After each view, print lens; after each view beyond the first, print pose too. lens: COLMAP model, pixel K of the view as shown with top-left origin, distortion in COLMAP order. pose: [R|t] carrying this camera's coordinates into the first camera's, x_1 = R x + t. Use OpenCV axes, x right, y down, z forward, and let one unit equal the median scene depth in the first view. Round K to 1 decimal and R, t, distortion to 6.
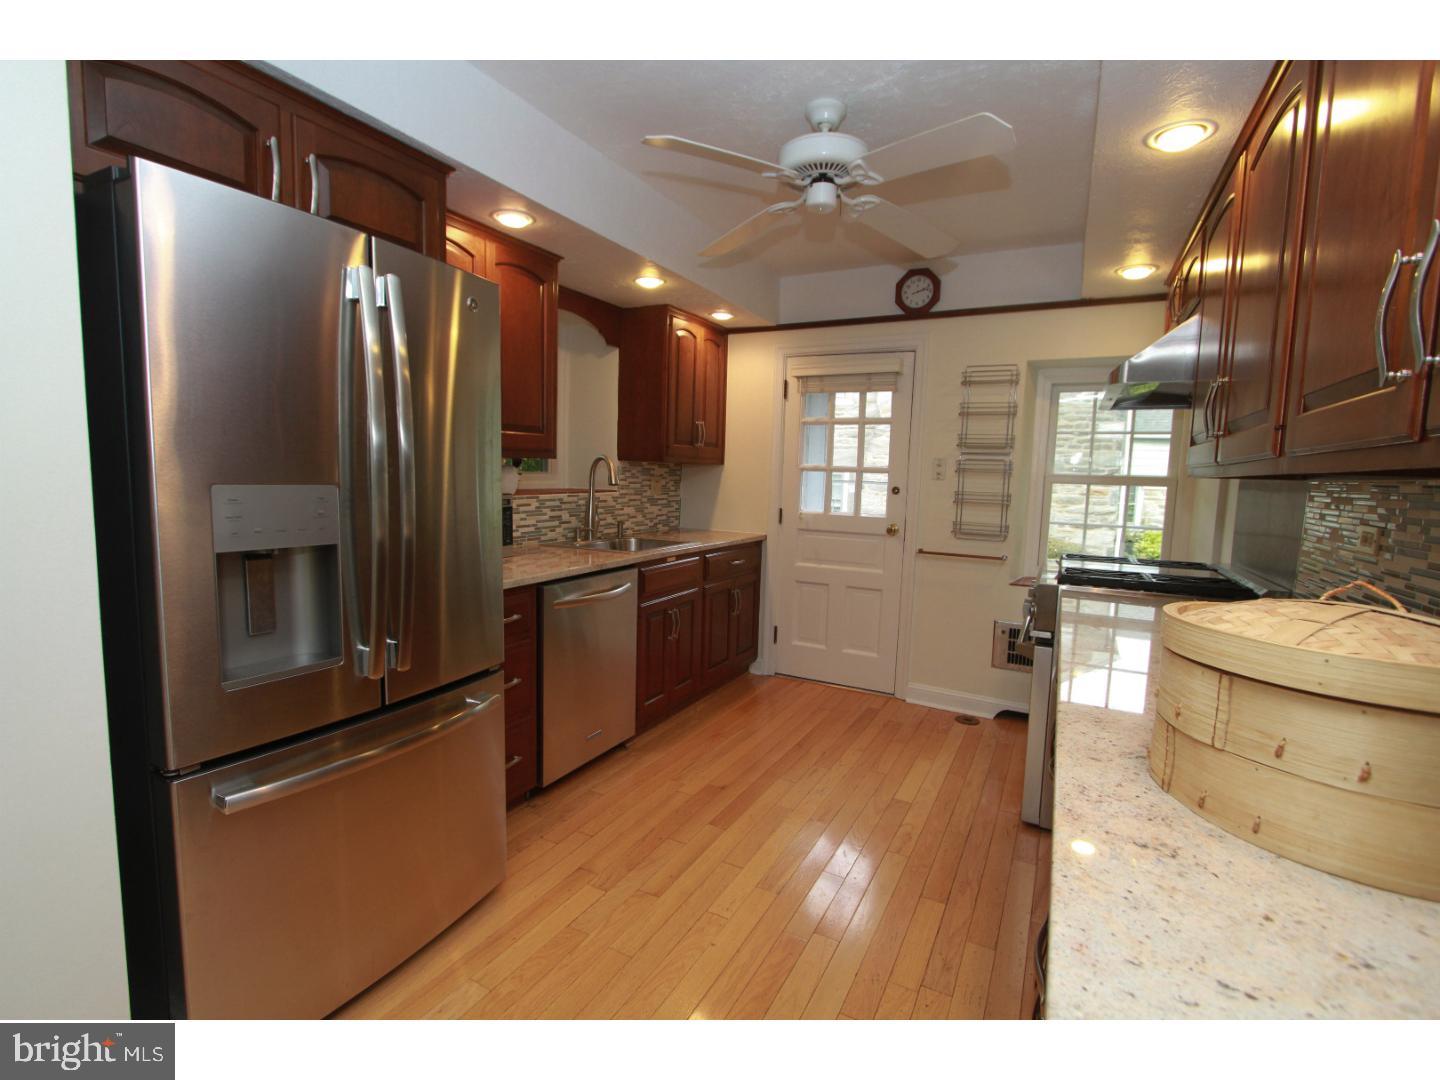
lens RADIAL K [[661.4, 0, 728.0], [0, 661.4, 539.4], [0, 0, 1]] dist [-0.011968, 0.001624]
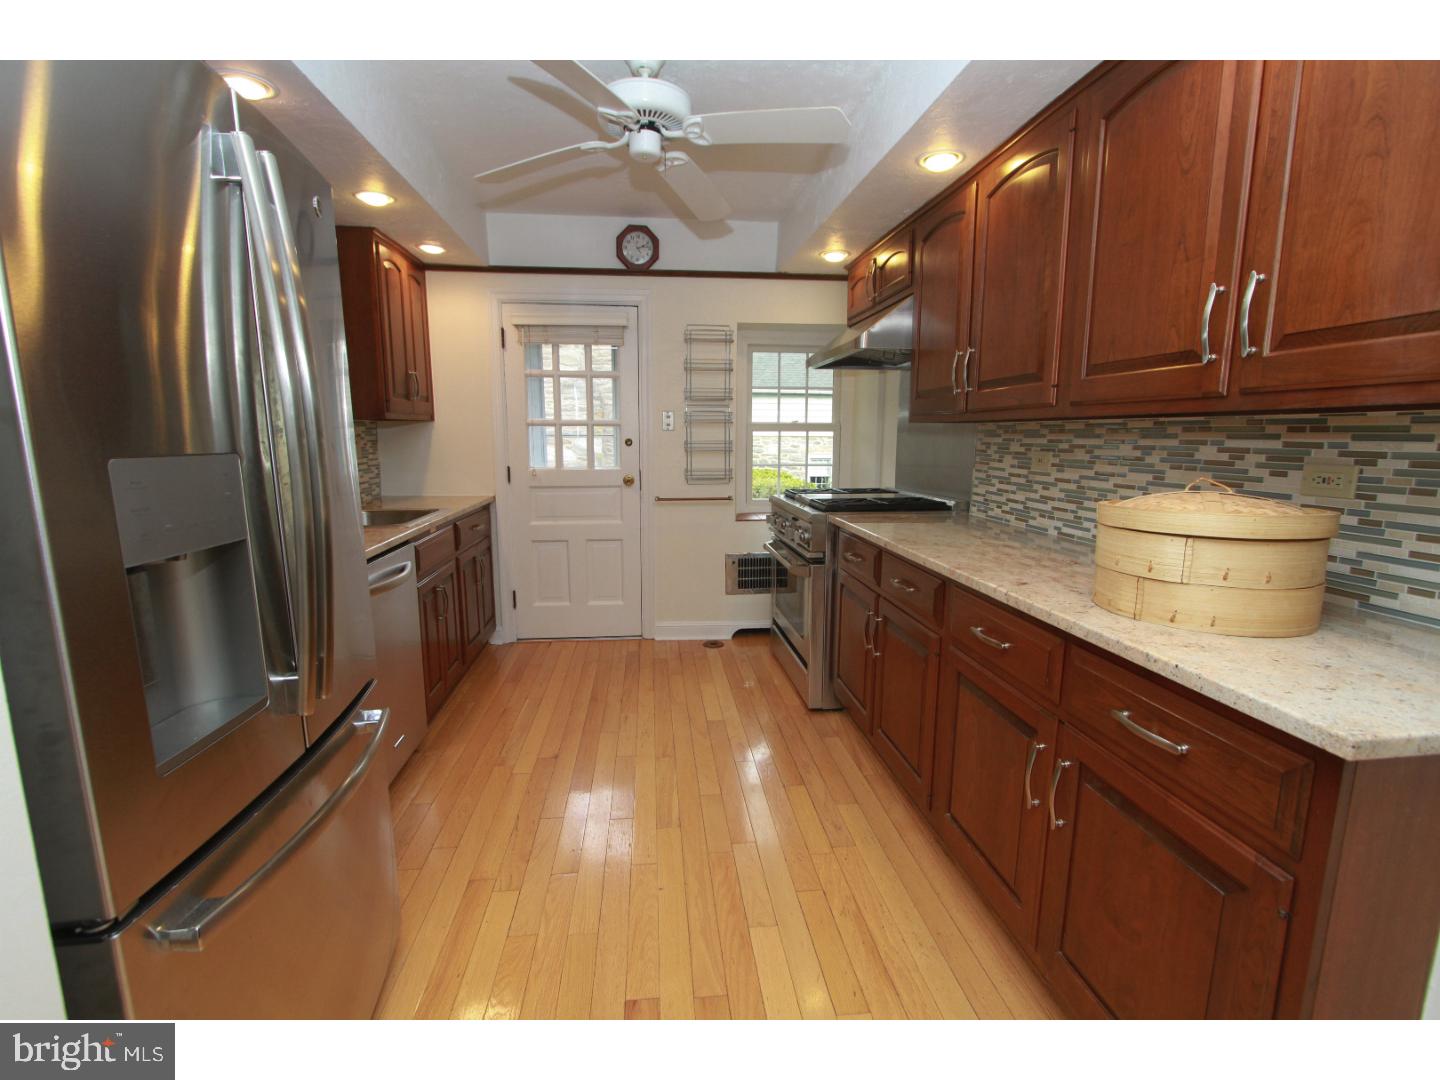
lens RADIAL K [[661.4, 0, 716.7], [0, 661.4, 539.3], [0, 0, 1]] dist [-0.011968, 0.001624]
pose [[0.830365, -0.116116, 0.544988, -0.227537], [0.079237, 0.992714, 0.090780, -0.006783], [-0.551558, -0.032197, 0.833515, 0.057017]]
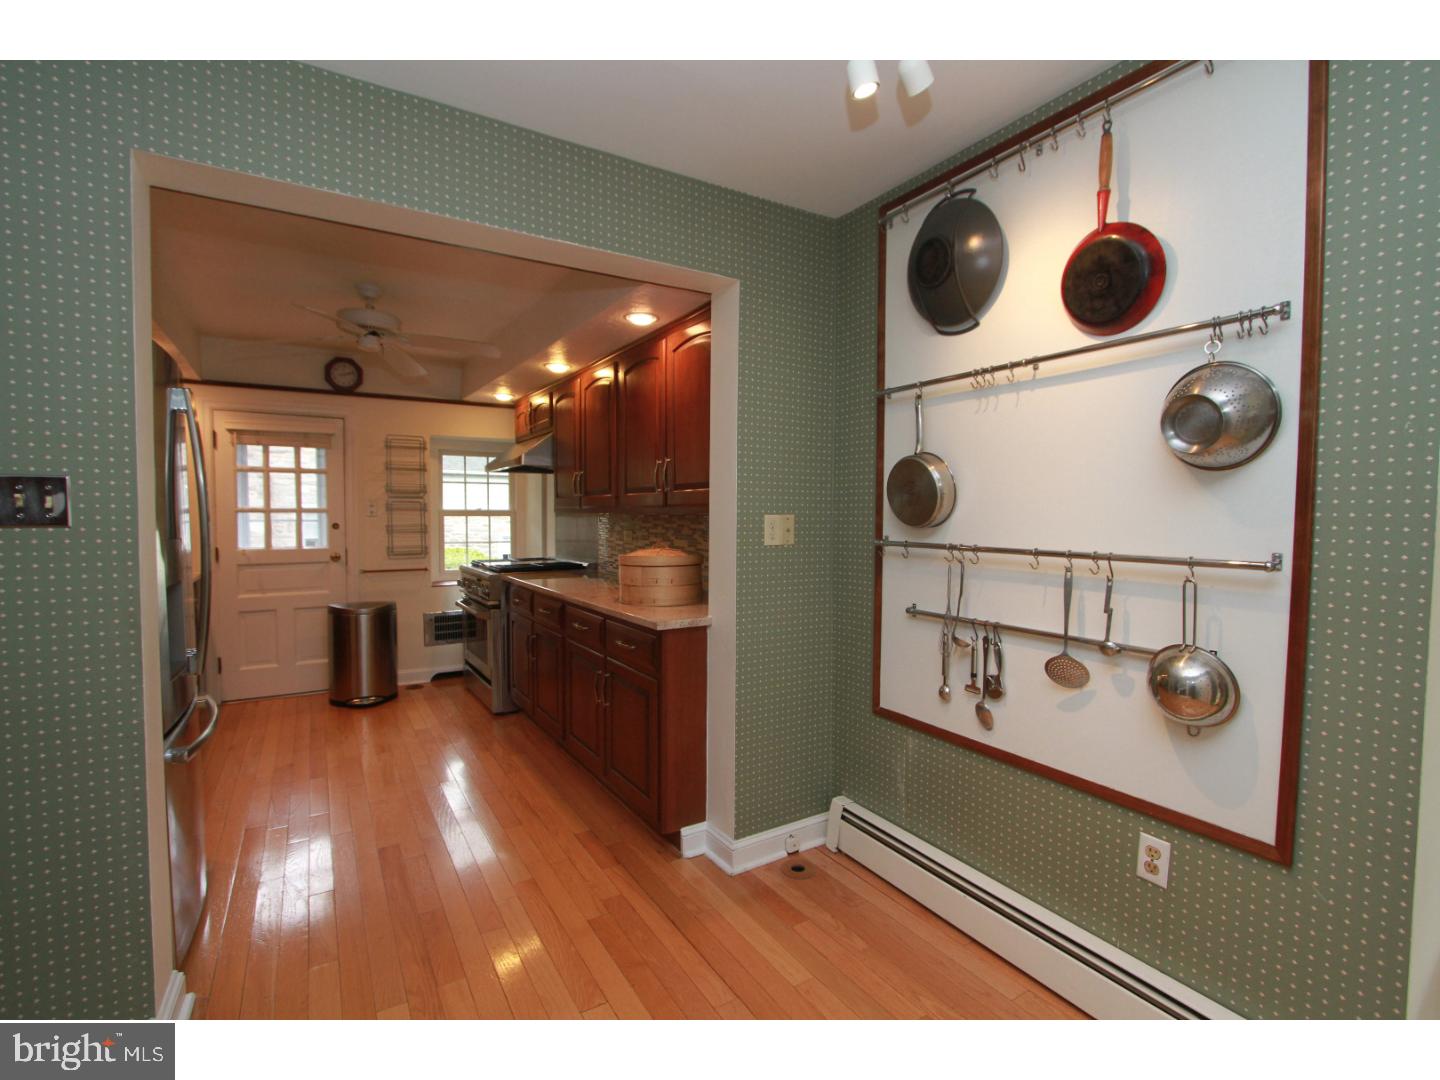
lens RADIAL K [[661.4, 0, 716.9], [0, 661.4, 542.2], [0, 0, 1]] dist [-0.011968, 0.001624]
pose [[0.507199, -0.066805, 0.859236, -0.490267], [0.099237, 0.994887, 0.018773, 0.005944], [-0.856097, 0.075746, 0.511235, -0.285391]]
